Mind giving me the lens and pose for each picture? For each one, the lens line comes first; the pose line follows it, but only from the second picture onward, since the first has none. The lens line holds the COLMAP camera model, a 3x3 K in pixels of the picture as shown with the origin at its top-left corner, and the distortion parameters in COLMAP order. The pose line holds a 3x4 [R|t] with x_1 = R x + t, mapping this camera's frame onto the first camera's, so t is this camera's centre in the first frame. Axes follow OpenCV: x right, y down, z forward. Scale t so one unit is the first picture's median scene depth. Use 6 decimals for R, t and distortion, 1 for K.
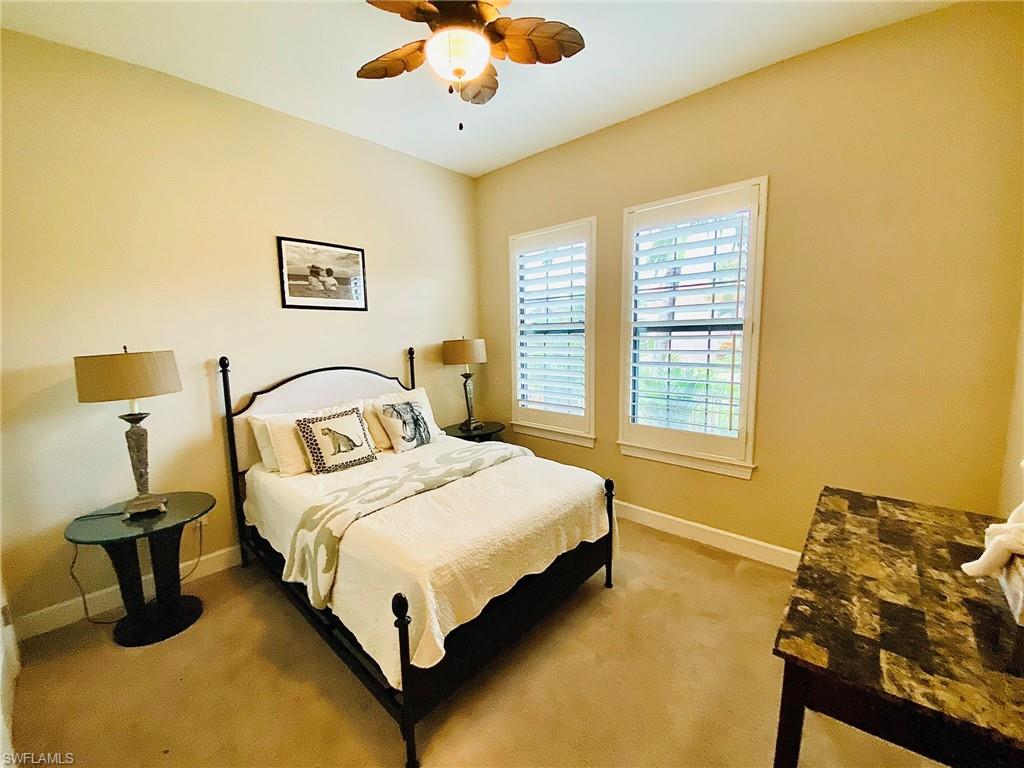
lens RADIAL K [[409.7, 0, 520.0], [0, 409.7, 379.6], [0, 0, 1]] dist [0.002900, 0.000120]
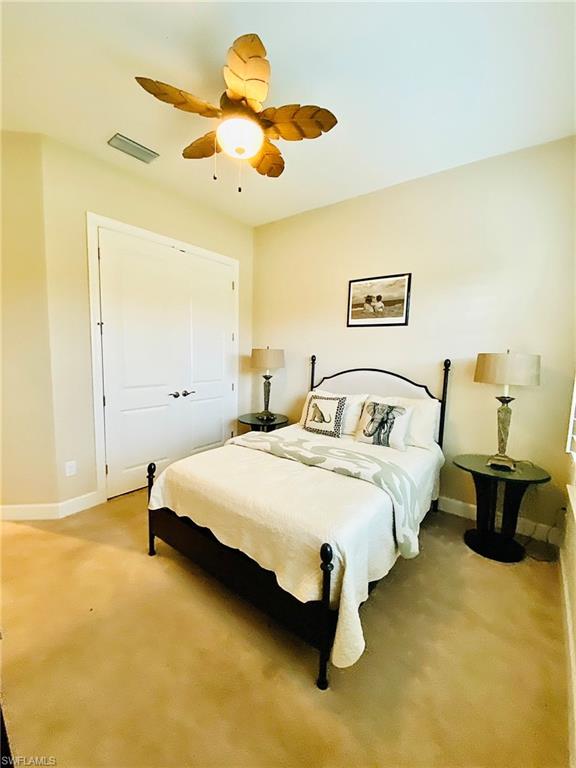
lens RADIAL K [[307.3, 0, 293.7], [0, 307.3, 388.2], [0, 0, 1]] dist [0.002900, 0.000120]
pose [[0.050675, 0.151868, -0.987101, 0.579648], [-0.130694, 0.980880, 0.144202, -0.084726], [0.990127, 0.121701, 0.069555, 0.715475]]
